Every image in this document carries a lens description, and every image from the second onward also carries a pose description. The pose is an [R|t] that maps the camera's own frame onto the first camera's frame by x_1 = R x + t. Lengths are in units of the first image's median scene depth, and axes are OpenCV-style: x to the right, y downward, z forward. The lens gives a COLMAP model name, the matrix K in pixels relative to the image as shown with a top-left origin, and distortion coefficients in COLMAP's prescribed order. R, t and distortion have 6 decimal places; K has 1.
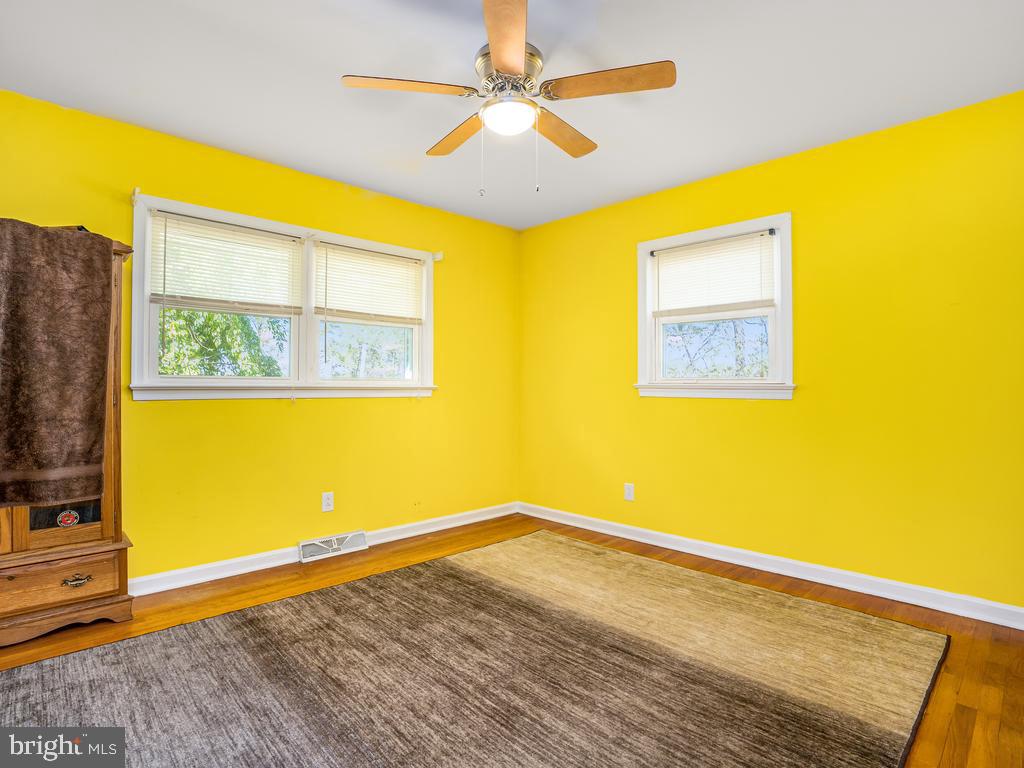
lens RADIAL K [[538.2, 0, 509.6], [0, 538.2, 379.1], [0, 0, 1]] dist [-0.072650, 0.028169]
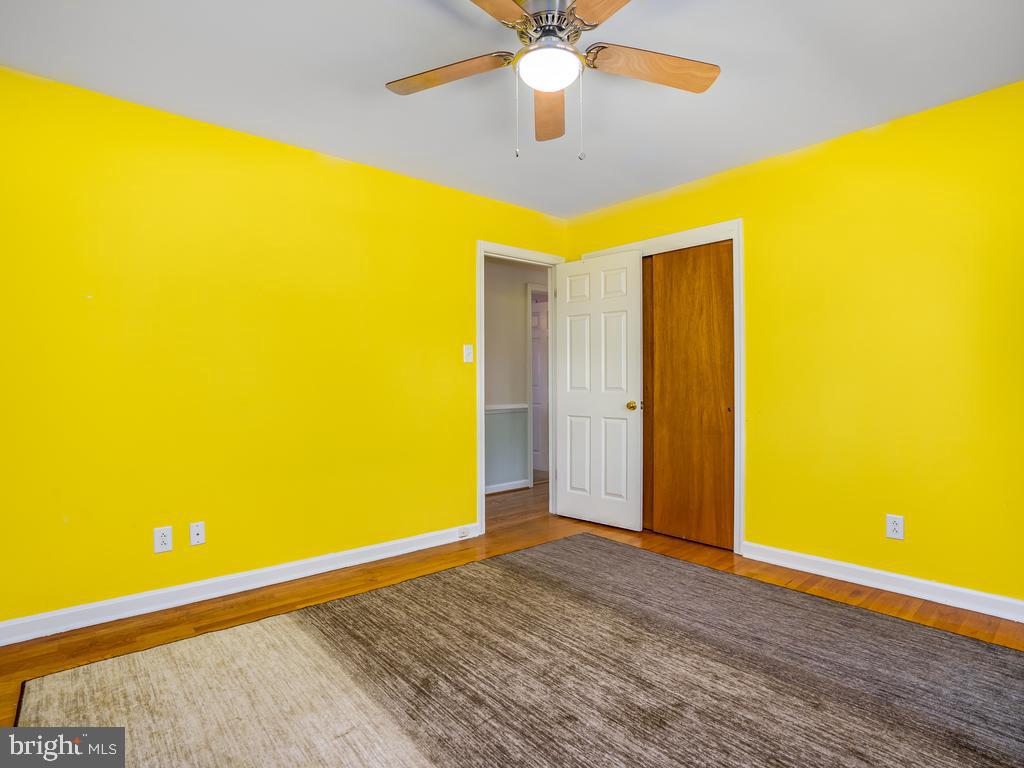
lens RADIAL K [[538.2, 0, 509.6], [0, 538.2, 379.1], [0, 0, 1]] dist [-0.072650, 0.028169]
pose [[-0.998457, 0.000828, 0.055524, 0.021230], [0.000032, 0.999897, -0.014351, 0.023134], [-0.055531, -0.014327, -0.998354, 2.142602]]
